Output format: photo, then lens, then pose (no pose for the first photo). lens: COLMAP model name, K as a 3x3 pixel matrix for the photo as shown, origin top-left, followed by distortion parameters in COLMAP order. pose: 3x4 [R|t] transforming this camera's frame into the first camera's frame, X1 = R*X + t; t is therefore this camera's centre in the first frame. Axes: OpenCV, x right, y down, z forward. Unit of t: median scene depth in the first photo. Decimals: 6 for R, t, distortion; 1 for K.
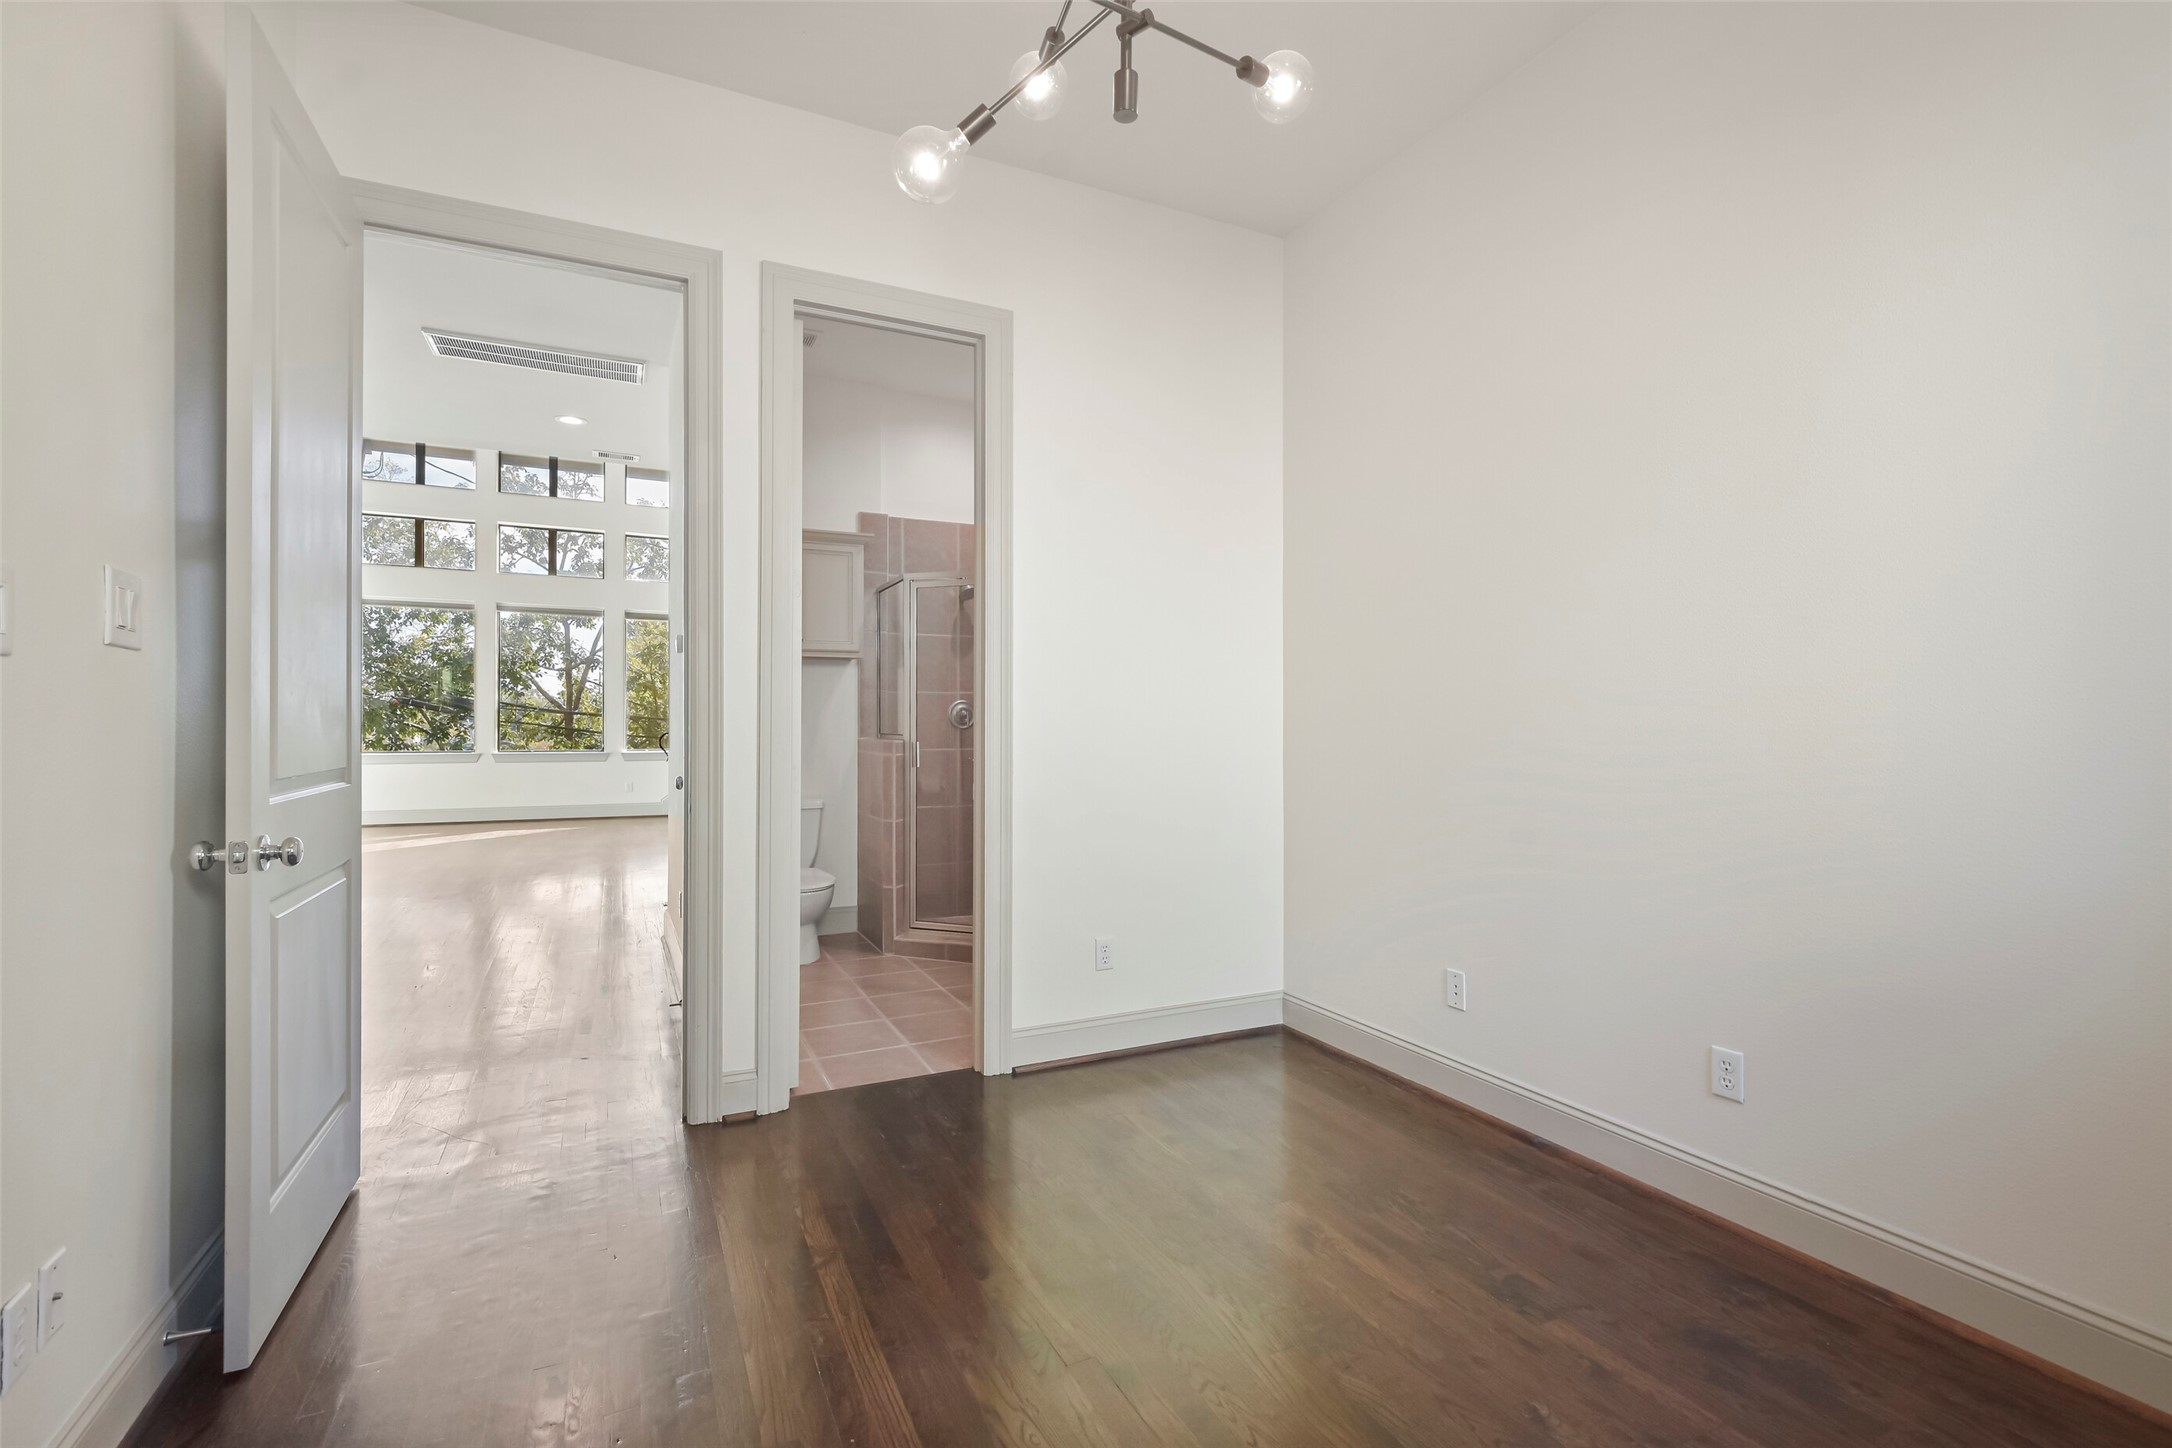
lens RADIAL K [[969.6, 0, 1086.0], [0, 969.6, 724.0], [0, 0, 1]] dist [-0.002373, -0.000532]
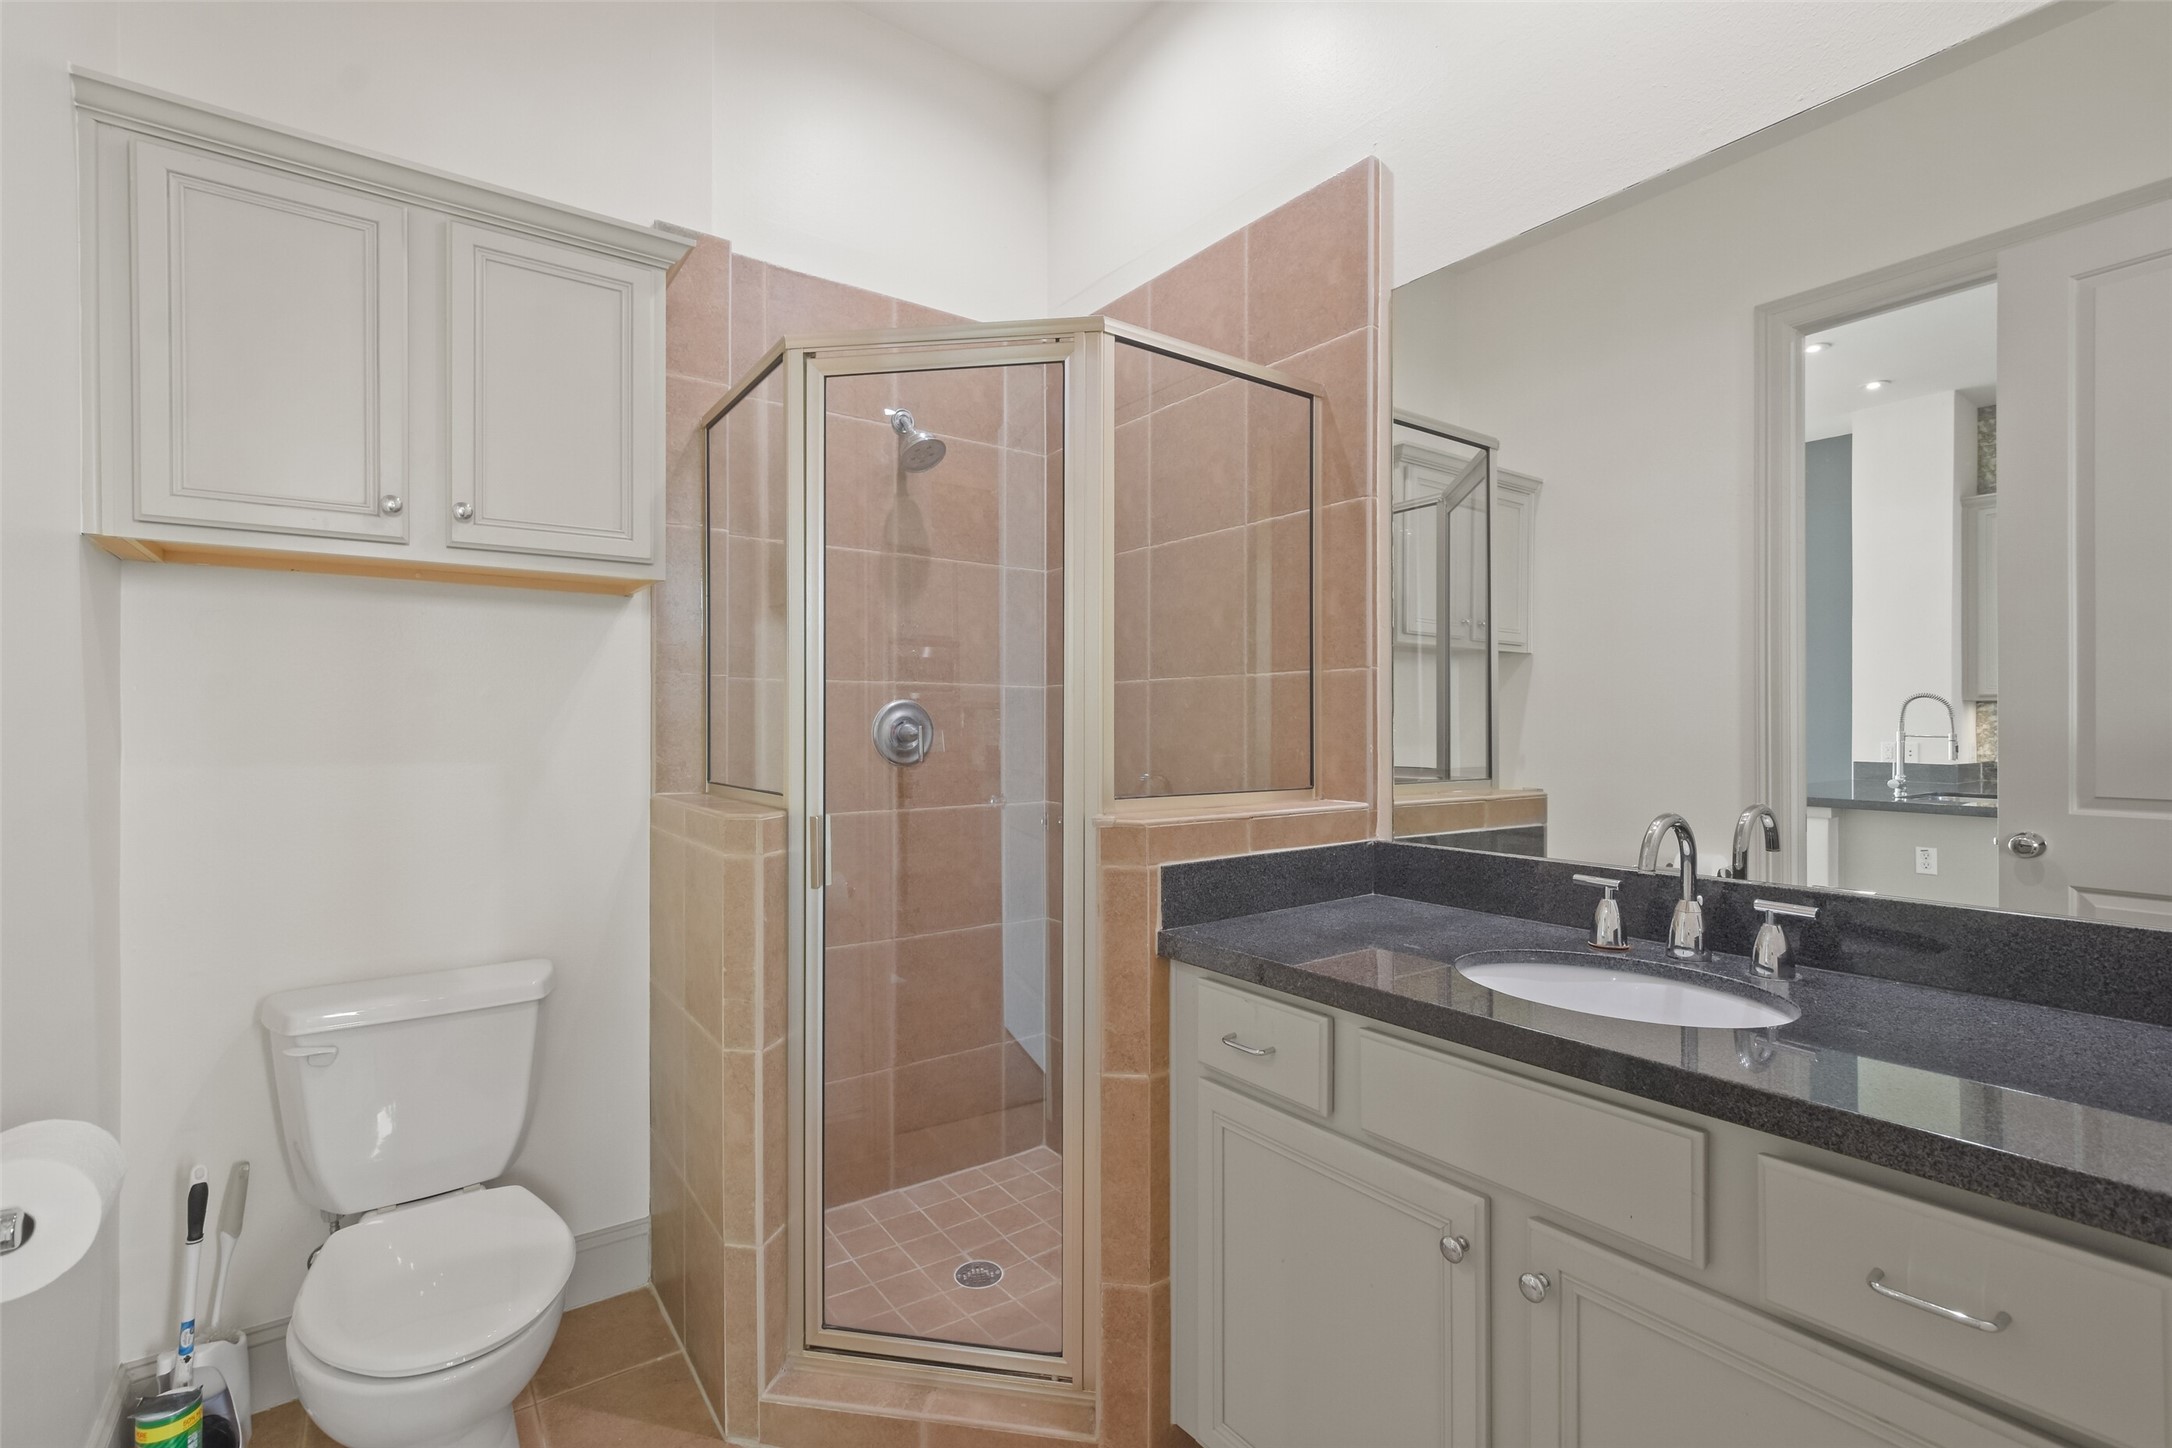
lens RADIAL K [[961.1, 0, 1086.4], [0, 961.1, 711.1], [0, 0, 1]] dist [0.004290, 0.000044]
pose [[0.984138, -0.003636, 0.177368, -0.135229], [0.007331, 0.999769, -0.020181, -0.010763], [-0.177253, 0.021161, 0.983938, 0.605103]]
